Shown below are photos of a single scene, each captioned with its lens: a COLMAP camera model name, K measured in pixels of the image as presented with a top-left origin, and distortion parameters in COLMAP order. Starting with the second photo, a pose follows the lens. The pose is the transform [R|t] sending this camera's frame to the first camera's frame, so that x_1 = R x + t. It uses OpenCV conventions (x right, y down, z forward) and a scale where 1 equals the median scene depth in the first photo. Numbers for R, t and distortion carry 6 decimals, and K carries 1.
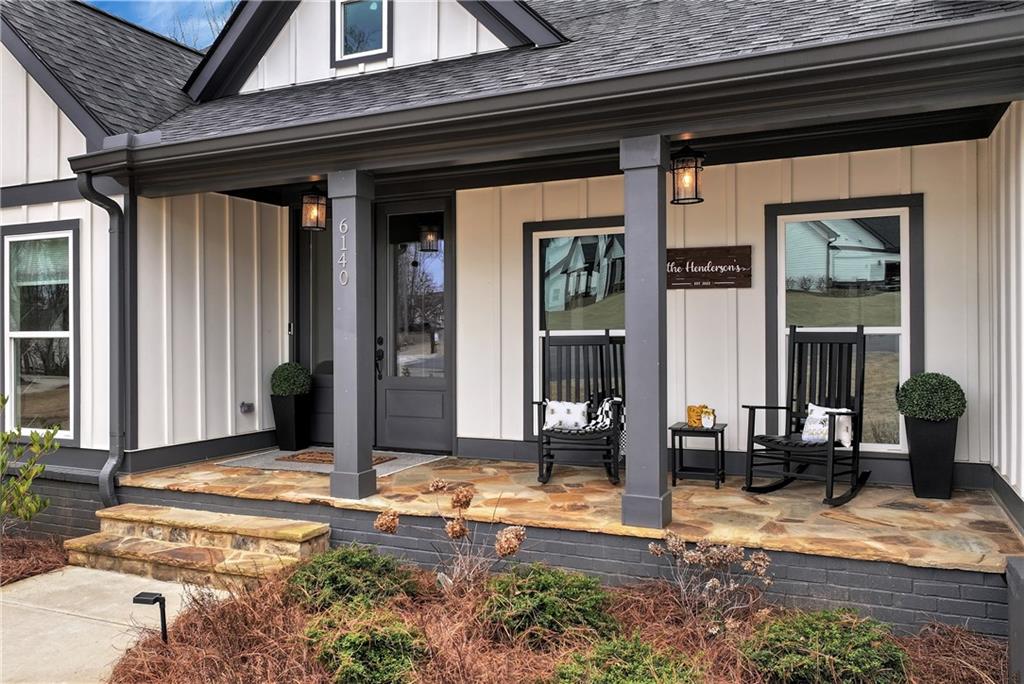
lens RADIAL K [[855.2, 0, 432.2], [0, 855.2, 340.8], [0, 0, 1]] dist [0.011376, -0.018276]
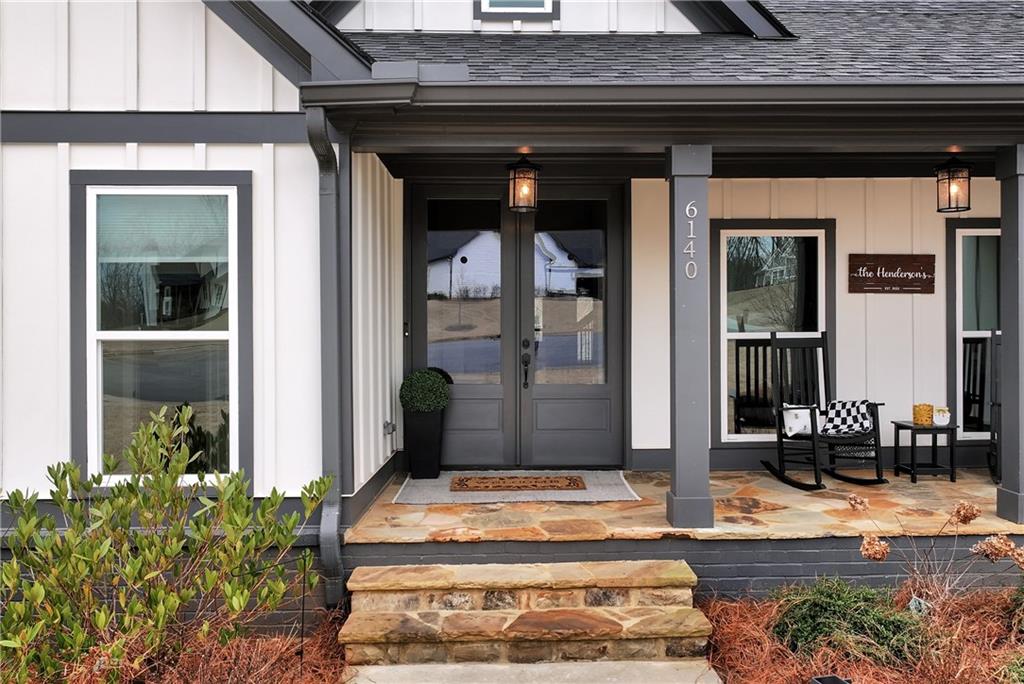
lens RADIAL K [[855.2, 0, 522.6], [0, 855.2, 340.8], [0, 0, 1]] dist [0.011376, -0.018276]
pose [[0.876117, -0.000798, 0.482098, -0.593690], [0.001887, 0.999997, -0.001775, -0.001543], [-0.482095, 0.002465, 0.876116, 0.297364]]
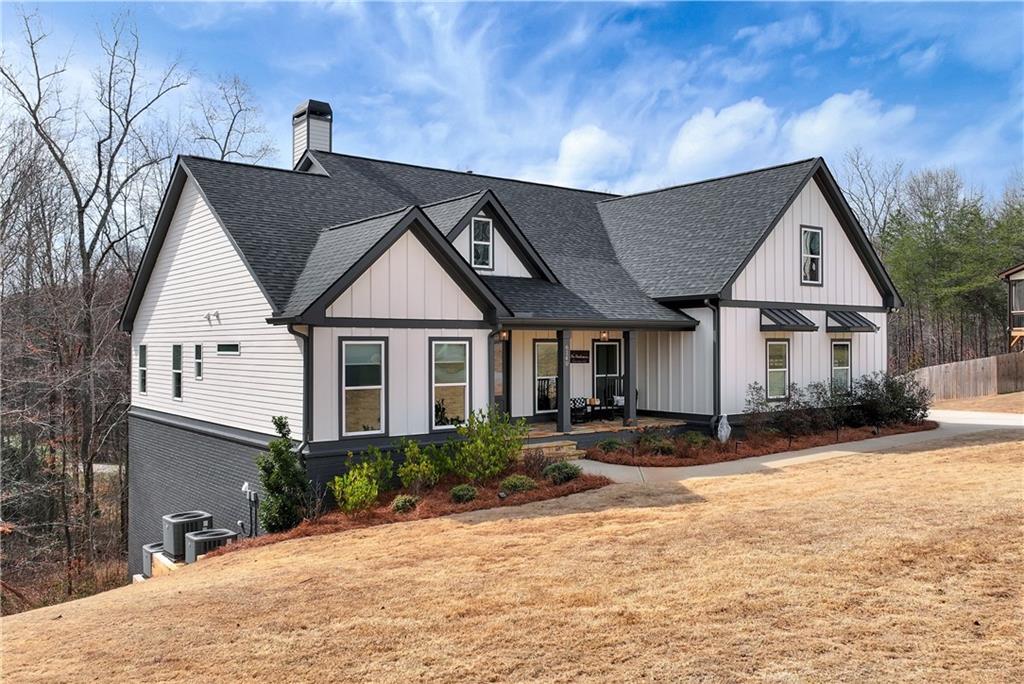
lens RADIAL K [[855.2, 0, 515.6], [0, 855.2, 342.7], [0, 0, 1]] dist [0.011376, -0.018276]
pose [[0.421174, 0.007261, 0.906951, -2.763359], [0.003485, 0.999948, -0.009624, -0.108883], [-0.906973, 0.007214, 0.421127, -0.156757]]
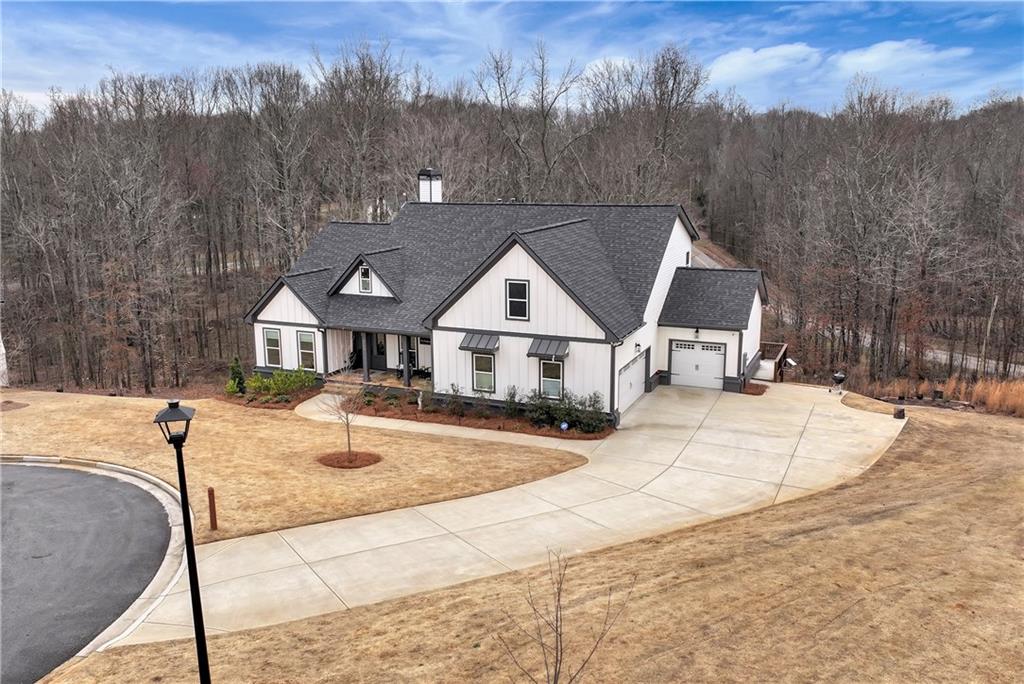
lens RADIAL K [[855.2, 0, 478.5], [0, 855.2, 343.0], [0, 0, 1]] dist [0.011376, -0.018276]
pose [[0.999388, -0.016038, 0.031103, 0.490074], [0.009227, 0.978111, 0.207879, -1.275151], [-0.033756, -0.207464, 0.977660, -4.670710]]
